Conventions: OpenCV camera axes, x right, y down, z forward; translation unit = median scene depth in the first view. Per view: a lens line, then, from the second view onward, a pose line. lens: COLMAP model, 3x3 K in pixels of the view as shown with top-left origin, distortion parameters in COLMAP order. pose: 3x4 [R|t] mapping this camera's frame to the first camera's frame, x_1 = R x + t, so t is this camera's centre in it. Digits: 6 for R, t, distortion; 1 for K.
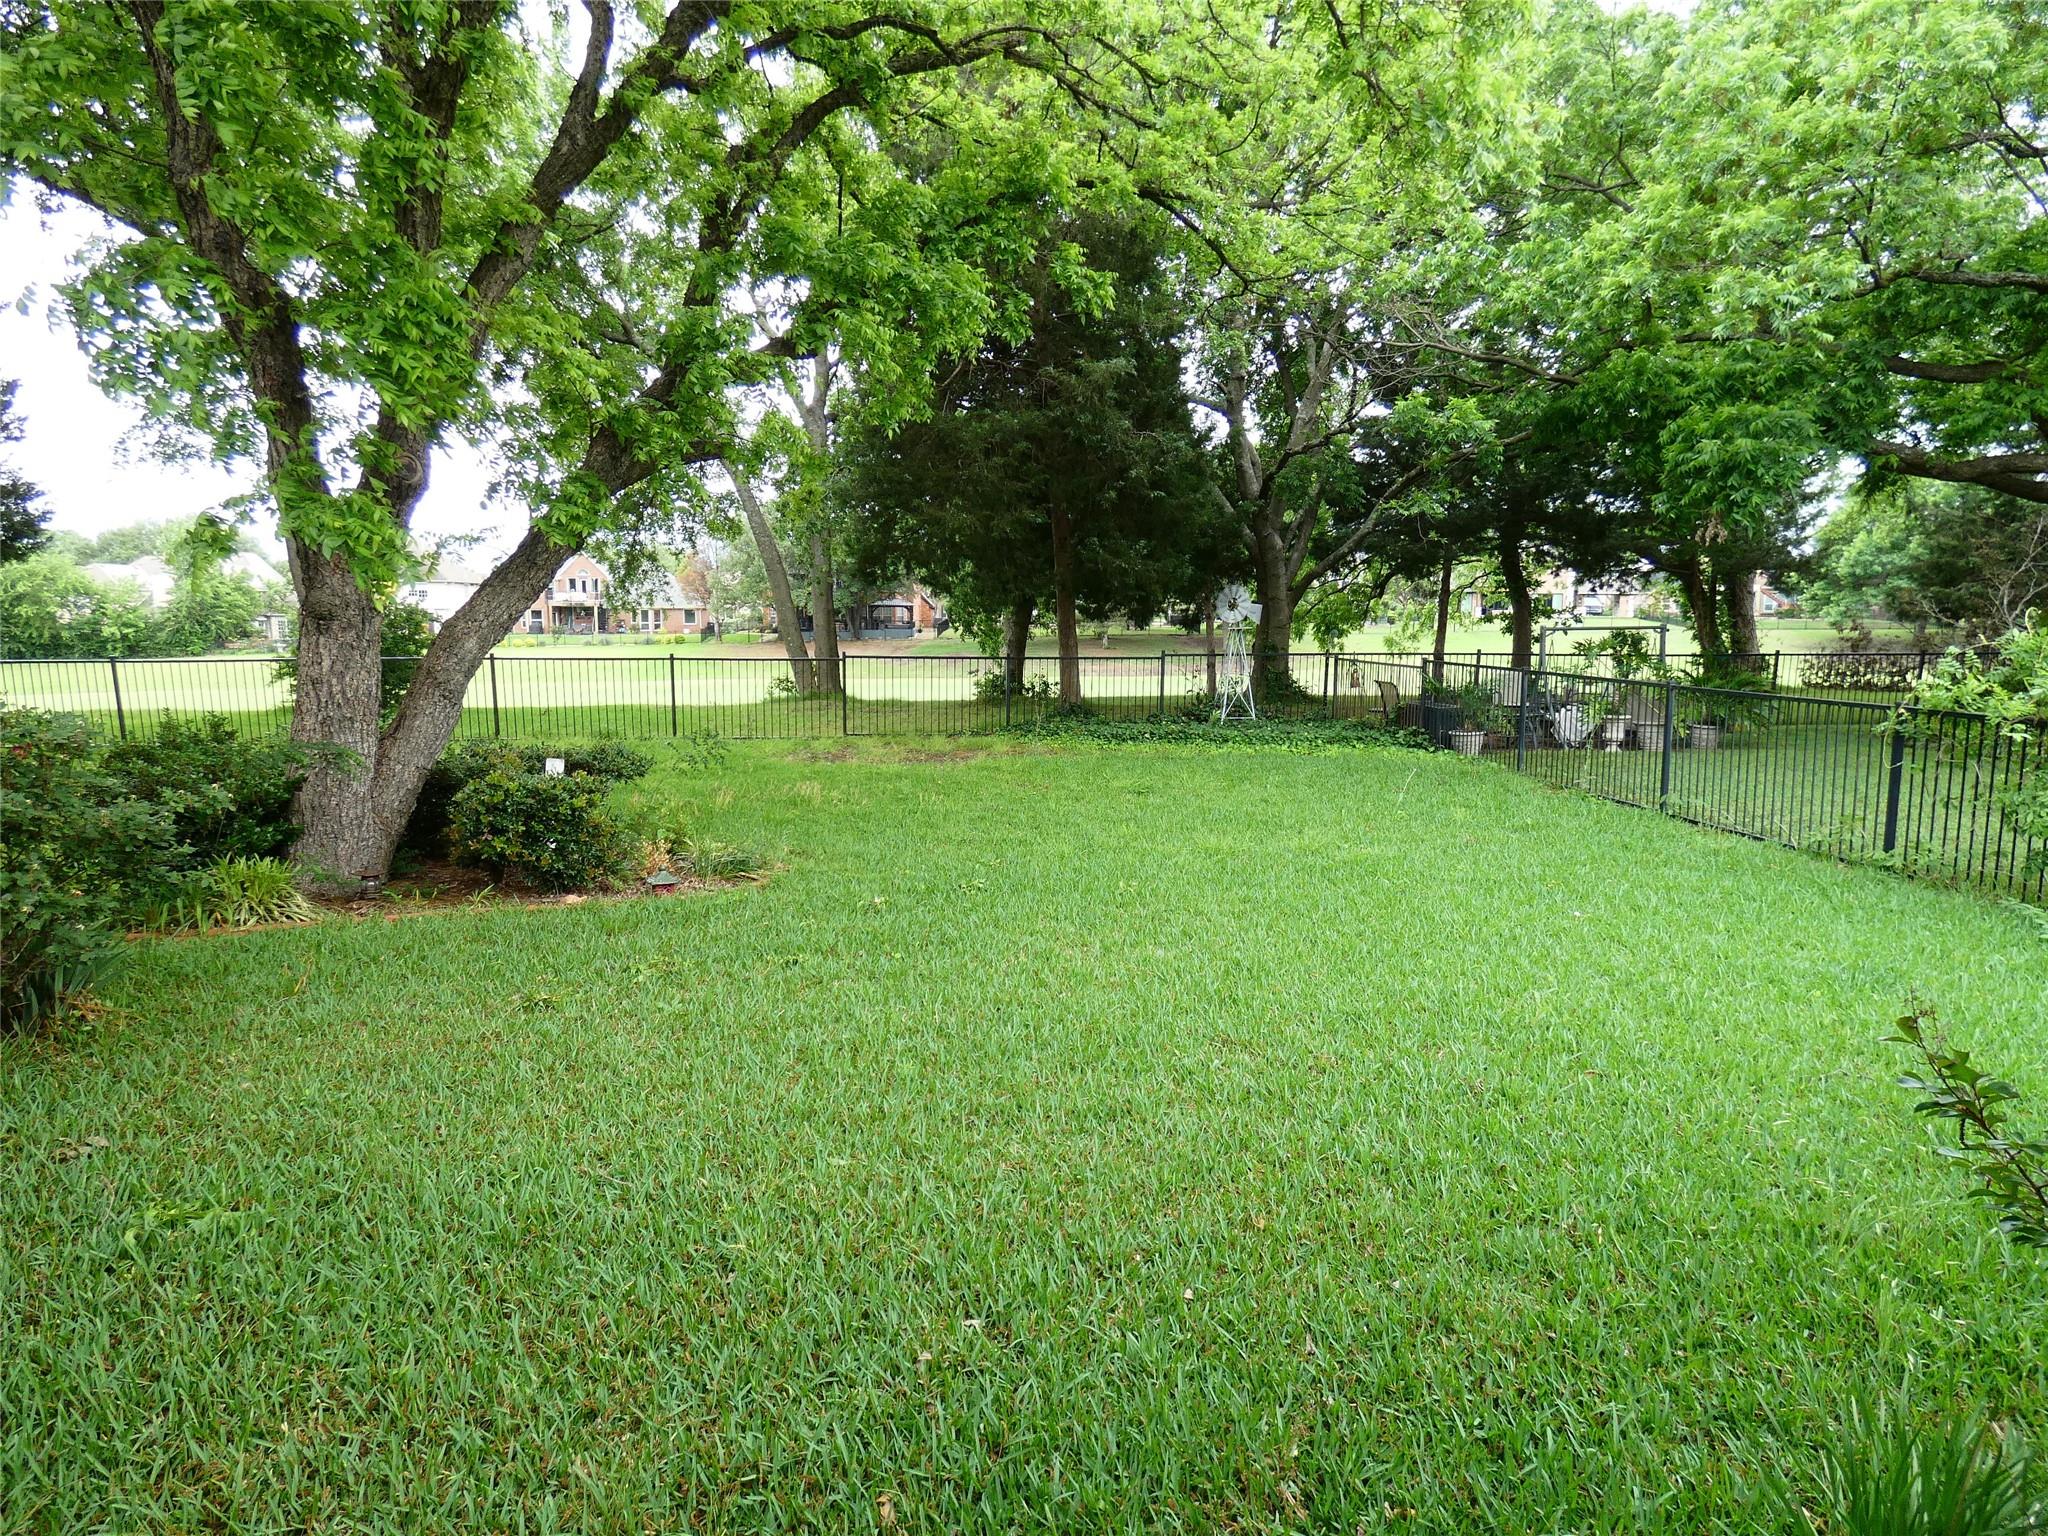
lens RADIAL K [[1252.1, 0, 1021.4], [0, 1252.1, 773.3], [0, 0, 1]] dist [-0.005785, 0.003942]
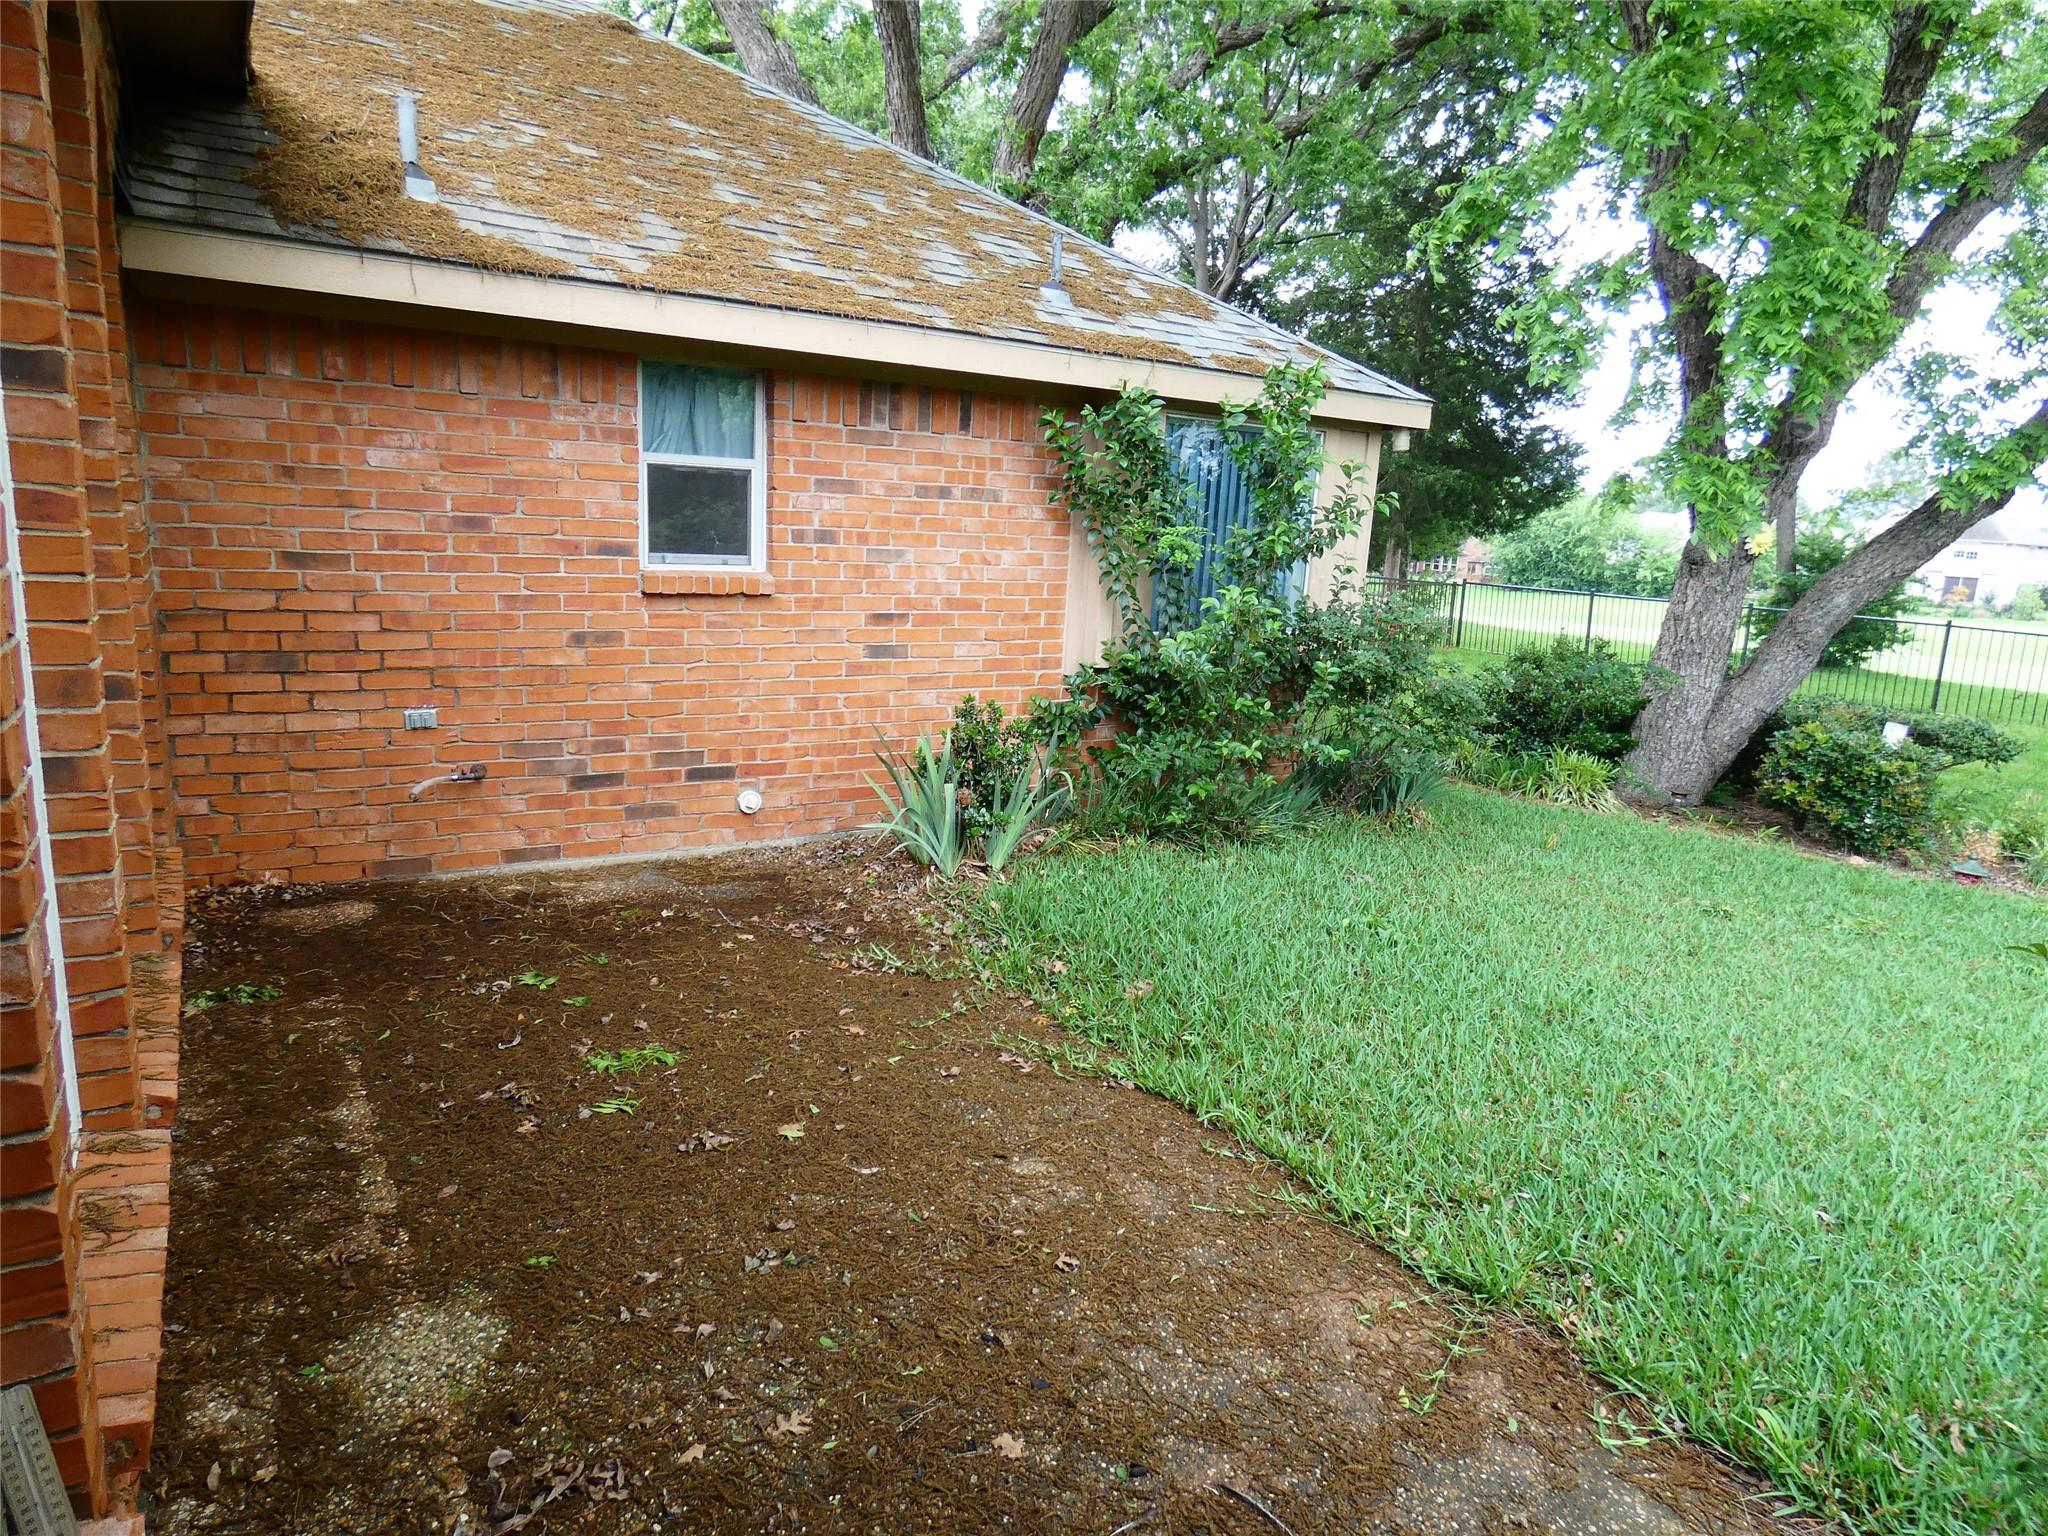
lens RADIAL K [[1252.1, 0, 1021.4], [0, 1252.1, 773.3], [0, 0, 1]] dist [-0.005785, 0.003942]
pose [[0.459401, 0.207734, -0.863596, 0.176657], [-0.176538, 0.974224, 0.140434, 0.010055], [0.870509, 0.087942, 0.484232, -0.066974]]
